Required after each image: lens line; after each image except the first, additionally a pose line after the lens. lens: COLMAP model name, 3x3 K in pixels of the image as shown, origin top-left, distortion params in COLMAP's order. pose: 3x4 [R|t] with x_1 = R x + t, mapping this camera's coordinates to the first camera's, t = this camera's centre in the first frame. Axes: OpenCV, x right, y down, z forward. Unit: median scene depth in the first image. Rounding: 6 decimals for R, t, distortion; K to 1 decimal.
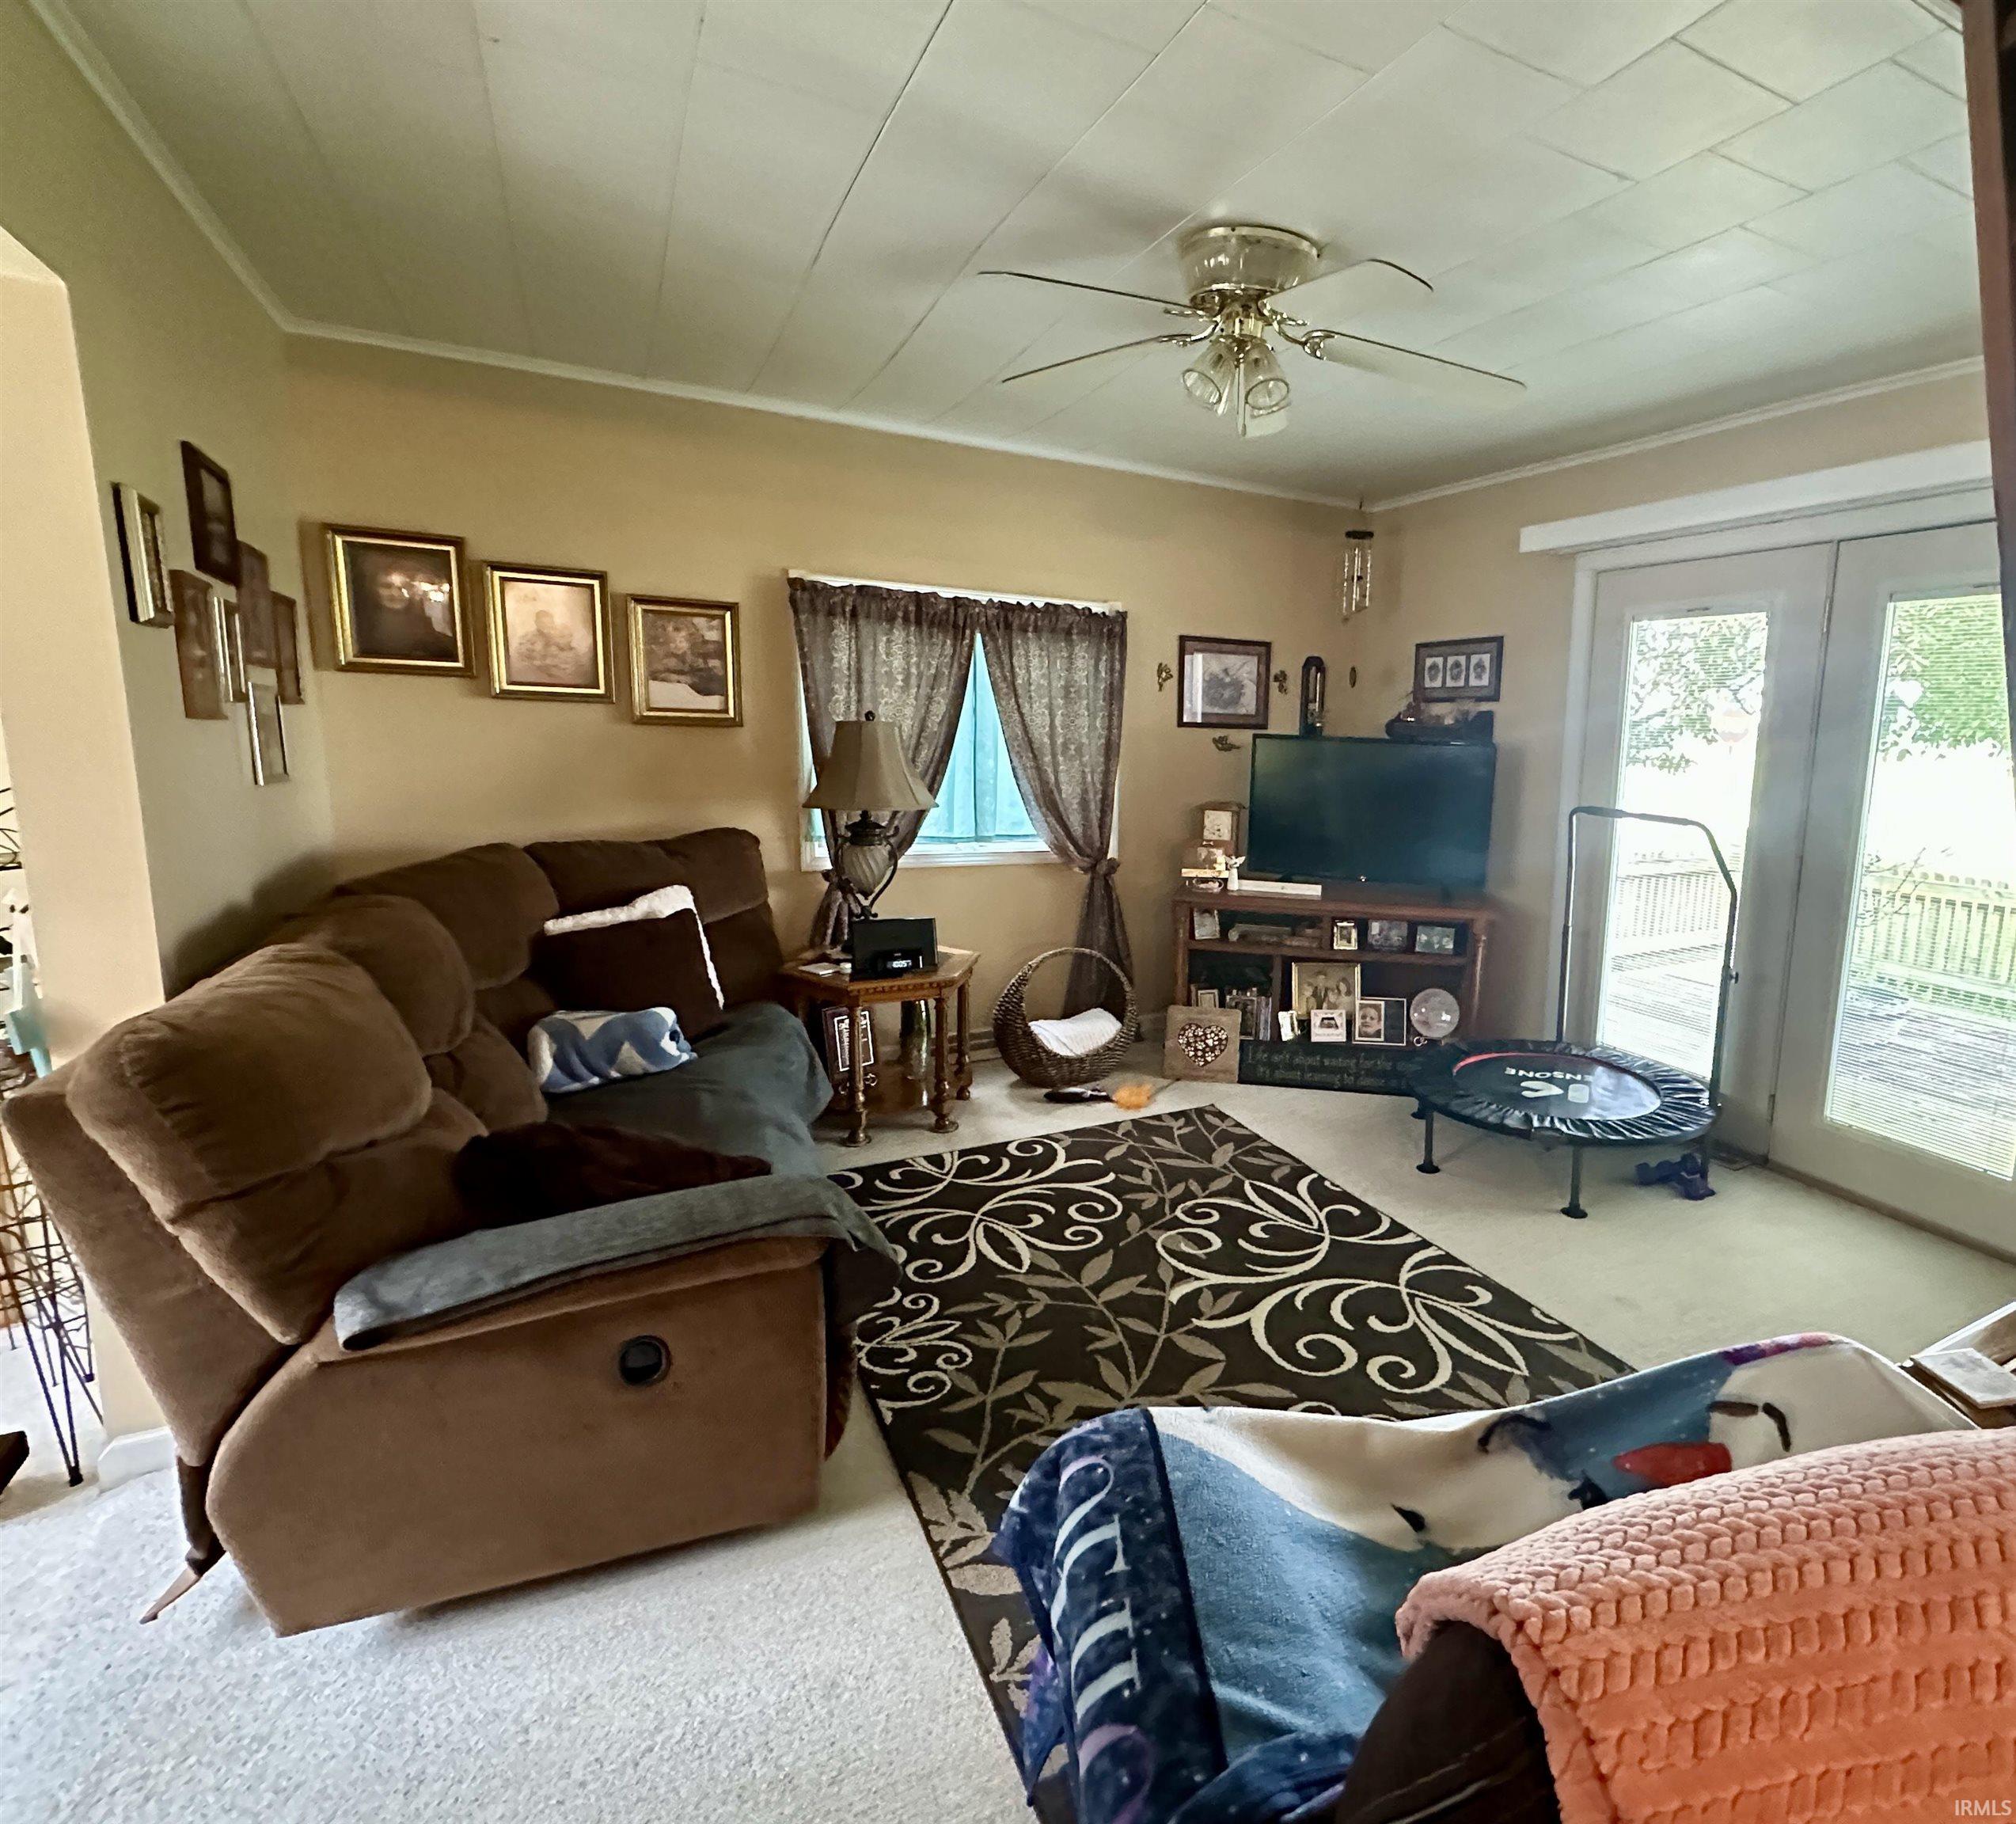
lens RADIAL K [[1072.4, 0, 1201.4], [0, 1072.4, 912.9], [0, 0, 1]] dist [0.003453, 0.000264]
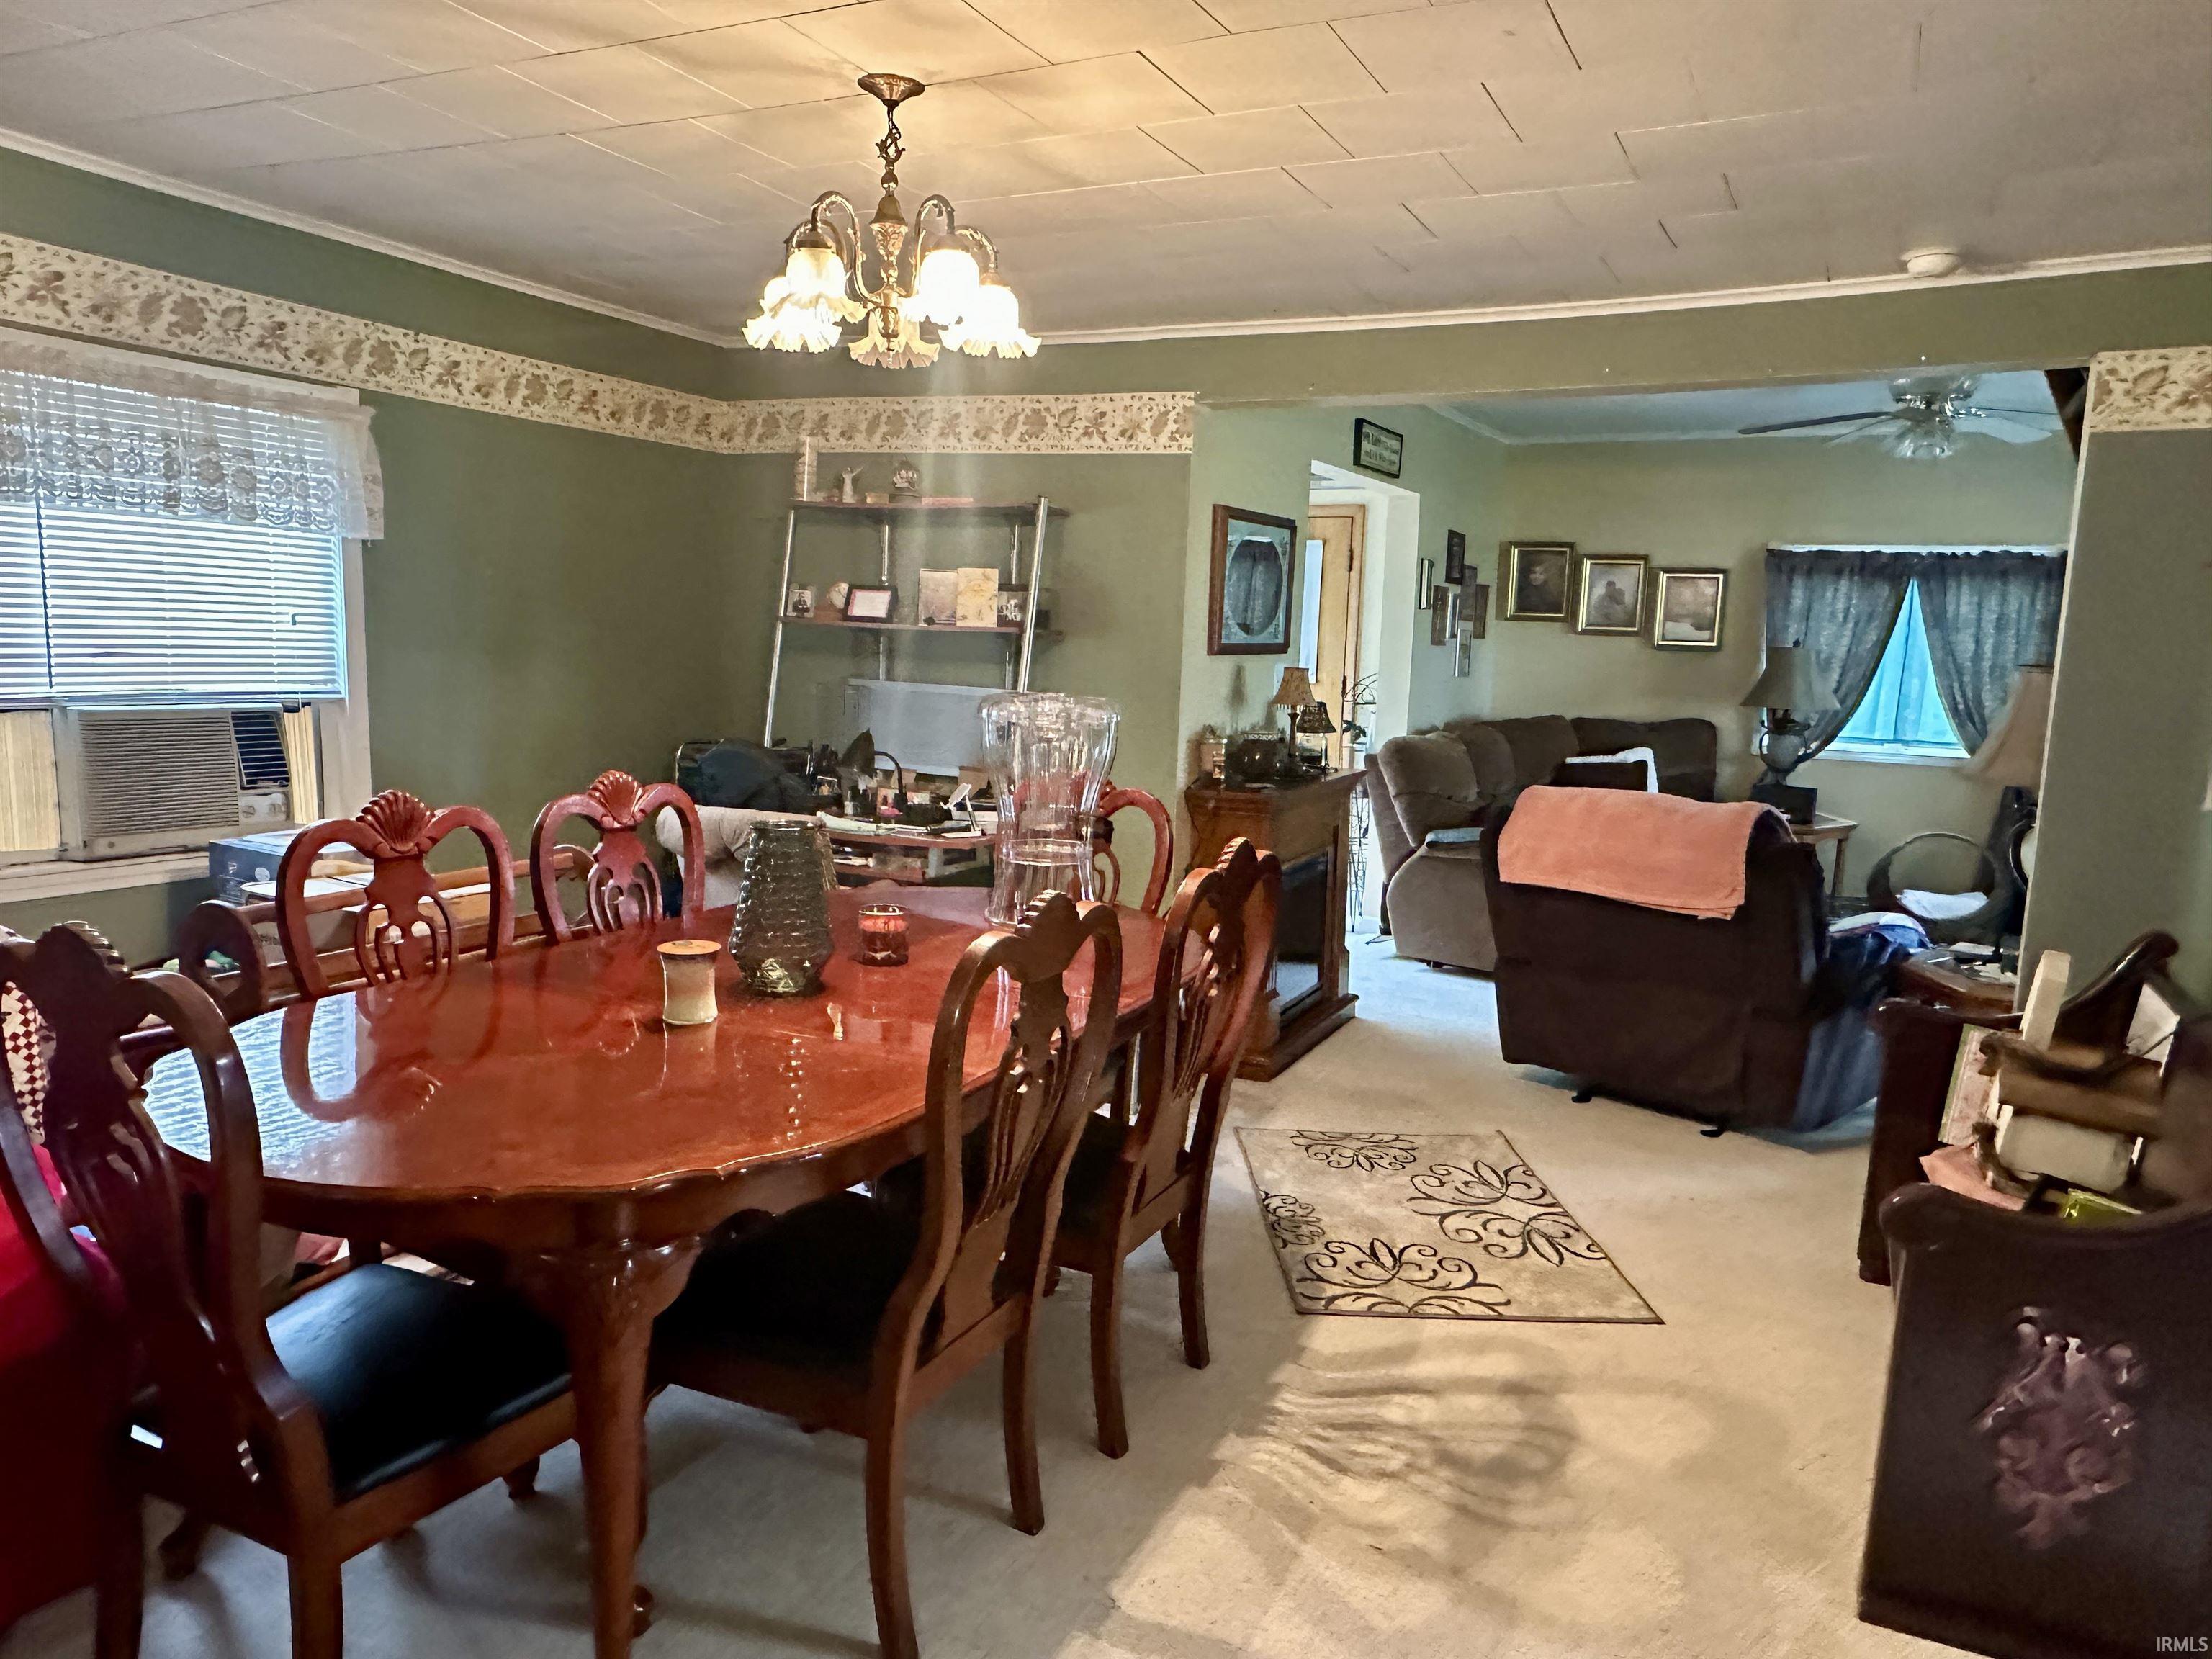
lens RADIAL K [[1533.1, 0, 1101.7], [0, 1533.1, 829.9], [0, 0, 1]] dist [0.012008, 0.004027]
pose [[0.540533, 0.098318, -0.835559, 0.891632], [-0.152707, 0.988117, 0.017482, 0.159752], [0.827348, 0.118146, 0.549123, -0.823122]]
